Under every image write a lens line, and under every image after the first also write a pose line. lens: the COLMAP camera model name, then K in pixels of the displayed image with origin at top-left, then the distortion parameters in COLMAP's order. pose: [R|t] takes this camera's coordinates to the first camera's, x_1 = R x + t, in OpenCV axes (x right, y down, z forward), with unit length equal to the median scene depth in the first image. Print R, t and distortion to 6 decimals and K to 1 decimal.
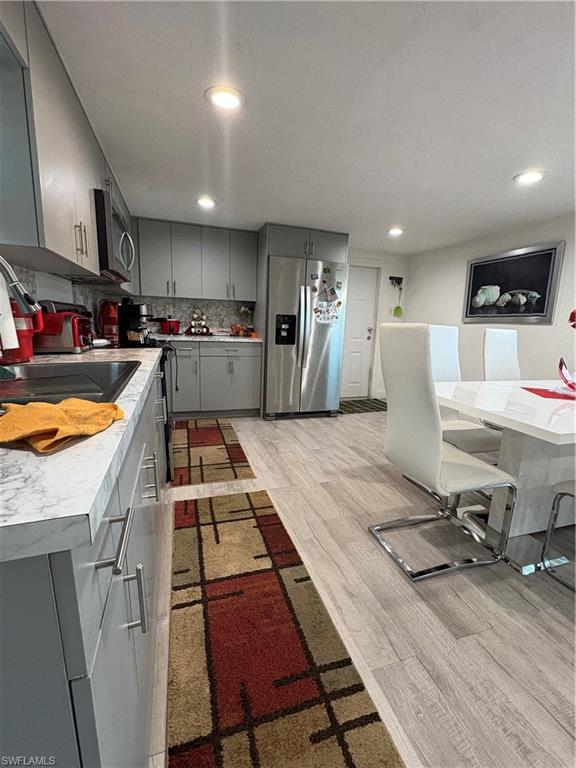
lens RADIAL K [[331.1, 0, 288.0], [0, 331.1, 384.0], [0, 0, 1]] dist [0.000307, 0.000099]
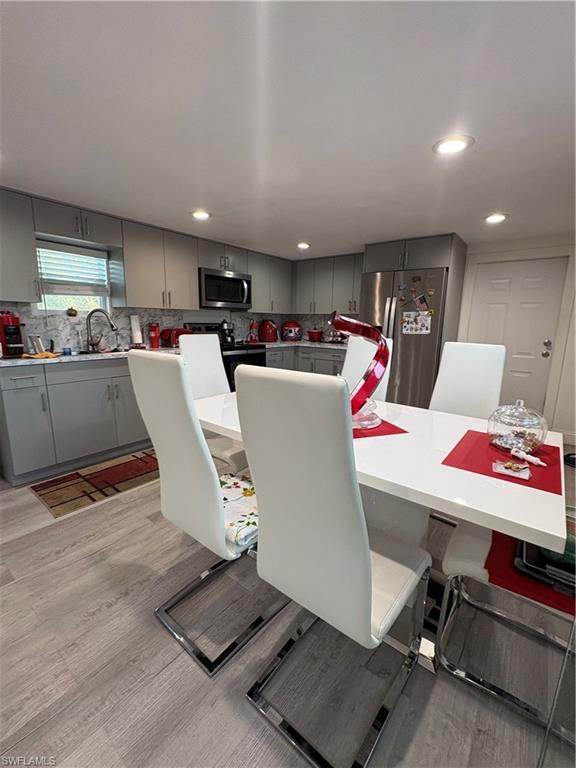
lens RADIAL K [[330.7, 0, 288.0], [0, 330.7, 384.0], [0, 0, 1]] dist [-0.001305, -0.000019]
pose [[0.554502, 0.129222, -0.822088, 0.741144], [-0.151216, 0.987070, 0.053160, -0.038926], [0.818329, 0.094836, 0.566873, 0.185432]]
